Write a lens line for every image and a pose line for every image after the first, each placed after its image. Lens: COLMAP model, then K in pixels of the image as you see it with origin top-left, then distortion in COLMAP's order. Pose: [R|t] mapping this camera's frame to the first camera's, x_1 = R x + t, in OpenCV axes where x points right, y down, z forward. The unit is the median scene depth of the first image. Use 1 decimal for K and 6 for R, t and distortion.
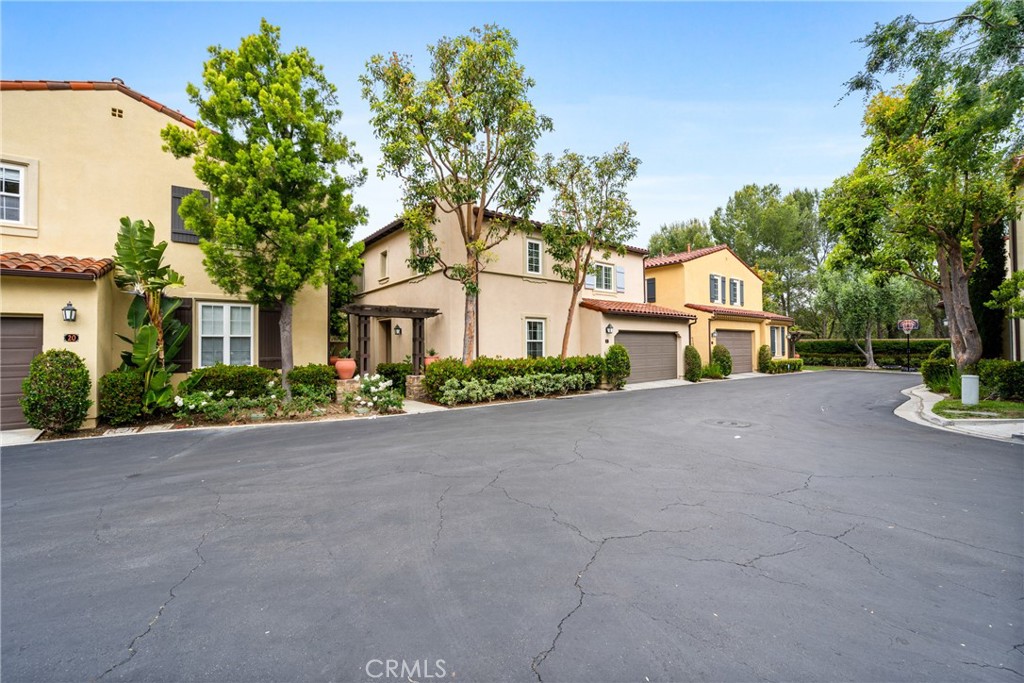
lens RADIAL K [[422.4, 0, 507.6], [0, 422.4, 340.1], [0, 0, 1]] dist [0.003541, 0.000322]
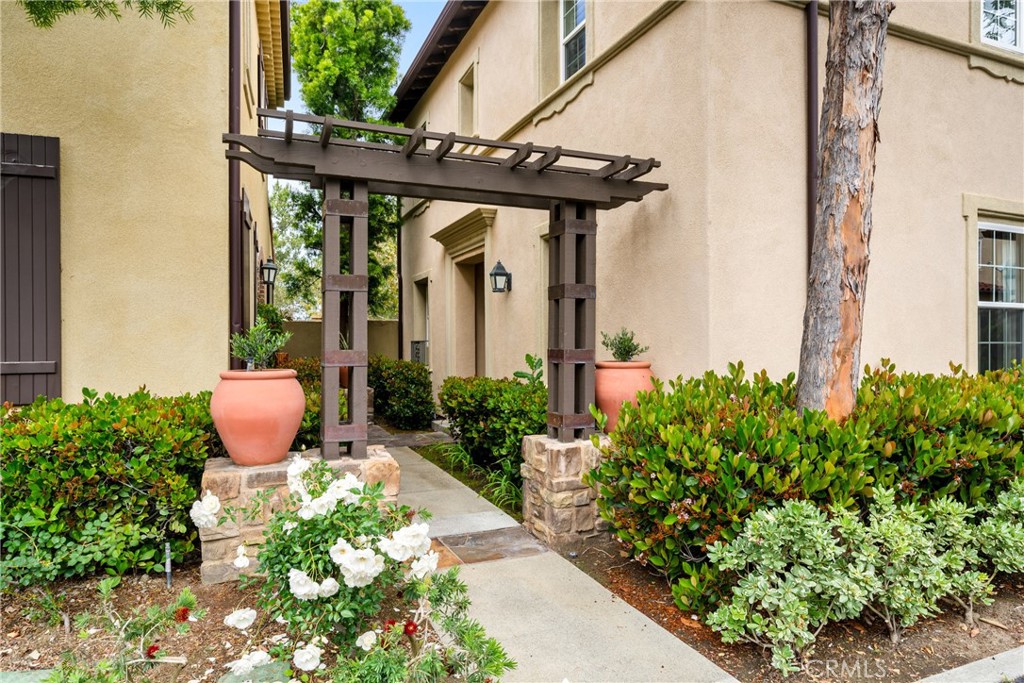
lens RADIAL K [[613.9, 0, 518.1], [0, 613.9, 338.8], [0, 0, 1]] dist [0.010974, 0.000712]
pose [[0.969556, 0.005798, -0.244802, -0.141484], [-0.000486, 0.999763, 0.021755, 0.015992], [0.244870, -0.020974, 0.969329, 0.592140]]
